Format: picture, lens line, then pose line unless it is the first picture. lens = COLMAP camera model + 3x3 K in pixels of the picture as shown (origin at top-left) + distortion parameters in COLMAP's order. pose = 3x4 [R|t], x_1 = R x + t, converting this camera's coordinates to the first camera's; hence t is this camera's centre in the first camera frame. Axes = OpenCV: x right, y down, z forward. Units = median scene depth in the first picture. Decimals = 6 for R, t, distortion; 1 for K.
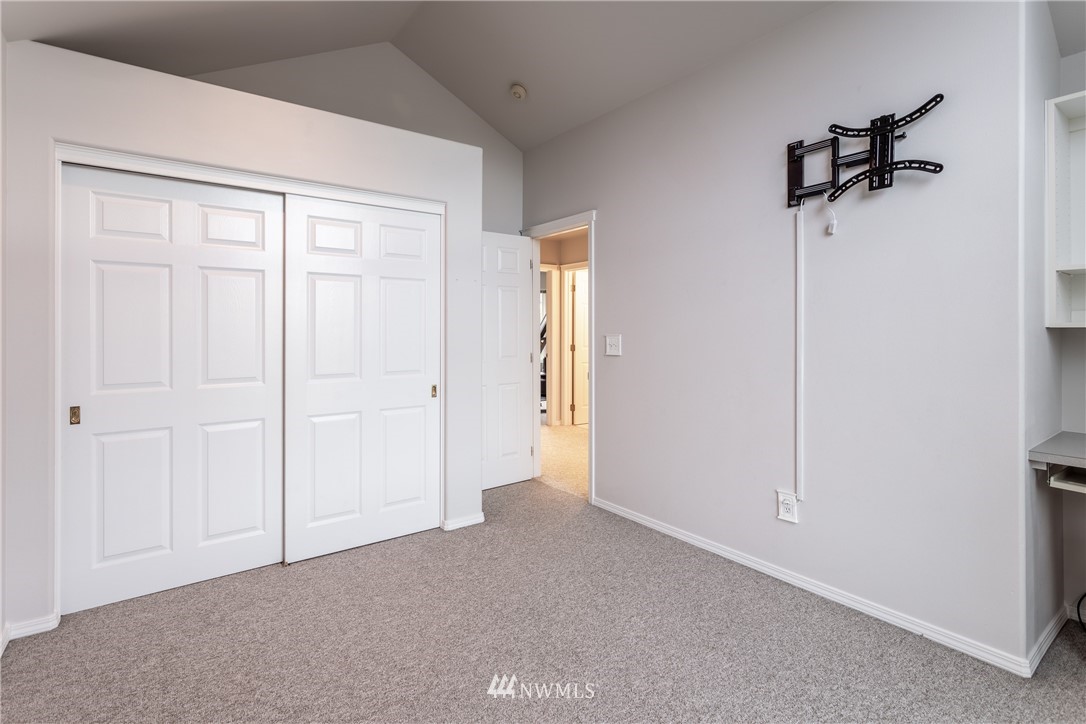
lens RADIAL K [[513.4, 0, 544.3], [0, 513.4, 335.5], [0, 0, 1]] dist [0.000177, -0.000058]
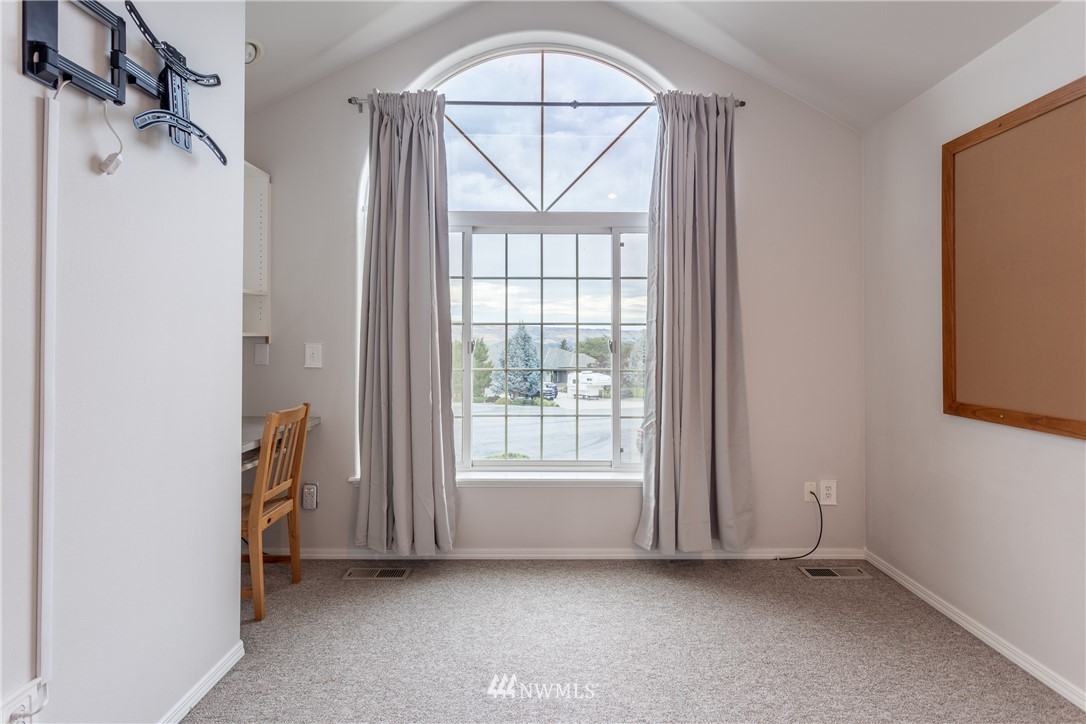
lens RADIAL K [[513.4, 0, 544.3], [0, 513.4, 335.5], [0, 0, 1]] dist [0.000177, -0.000058]
pose [[-0.805813, 0.001389, 0.592169, -0.205788], [0.001844, 0.999998, 0.000163, -0.014624], [-0.592168, 0.001224, -0.805814, 1.289332]]
